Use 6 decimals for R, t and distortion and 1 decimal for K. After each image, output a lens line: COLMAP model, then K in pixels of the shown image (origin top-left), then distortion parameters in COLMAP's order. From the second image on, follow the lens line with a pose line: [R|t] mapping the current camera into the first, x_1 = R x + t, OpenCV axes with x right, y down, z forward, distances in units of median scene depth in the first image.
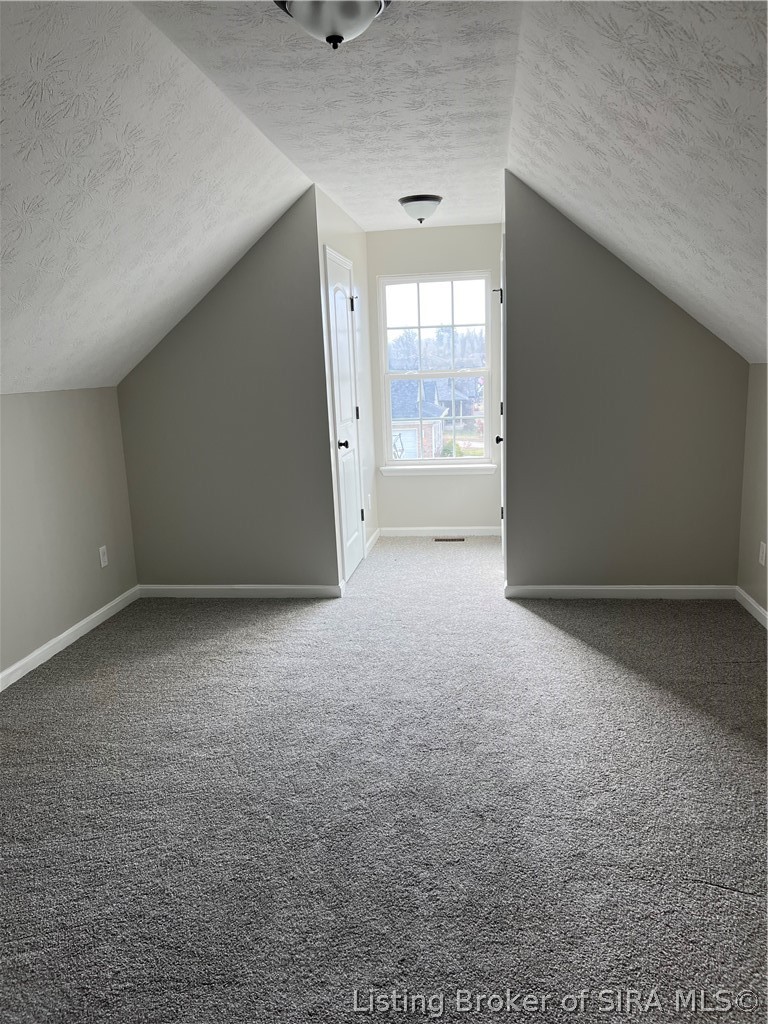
lens RADIAL K [[768.3, 0, 387.1], [0, 768.3, 514.3], [0, 0, 1]] dist [0.051655, -0.054373]
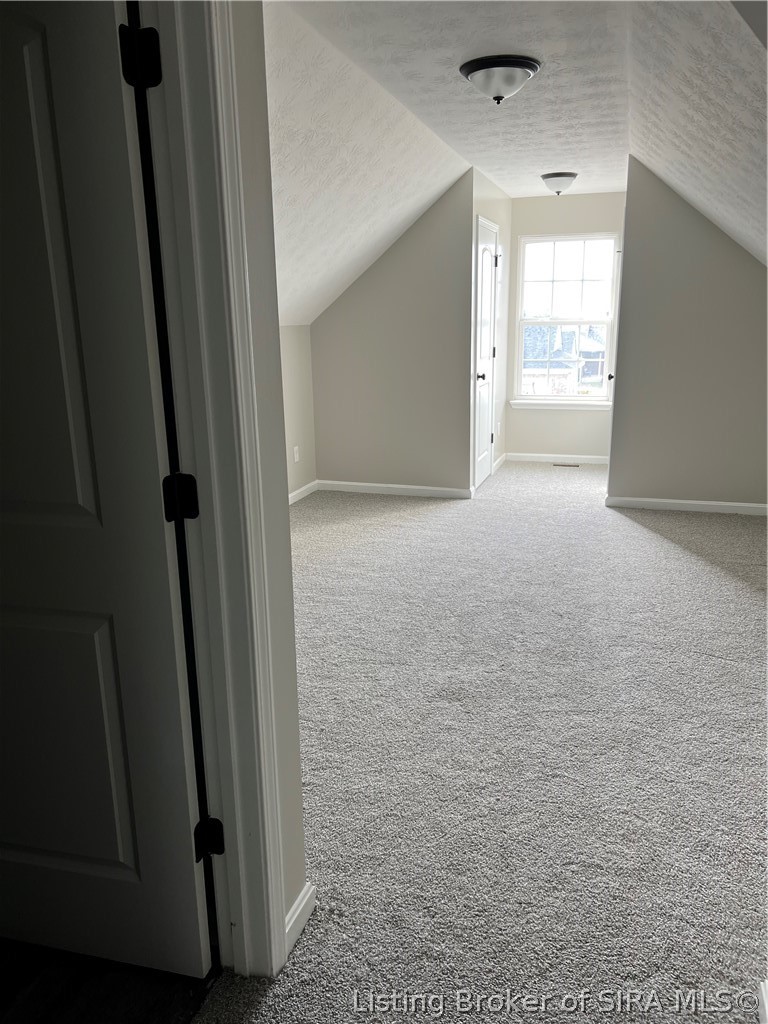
lens RADIAL K [[768.3, 0, 385.4], [0, 768.3, 509.6], [0, 0, 1]] dist [0.051655, -0.054373]
pose [[0.984510, 0.066594, -0.162190, 0.009418], [-0.056886, 0.996341, 0.063787, 0.071495], [0.165844, -0.053573, 0.984696, -0.360407]]
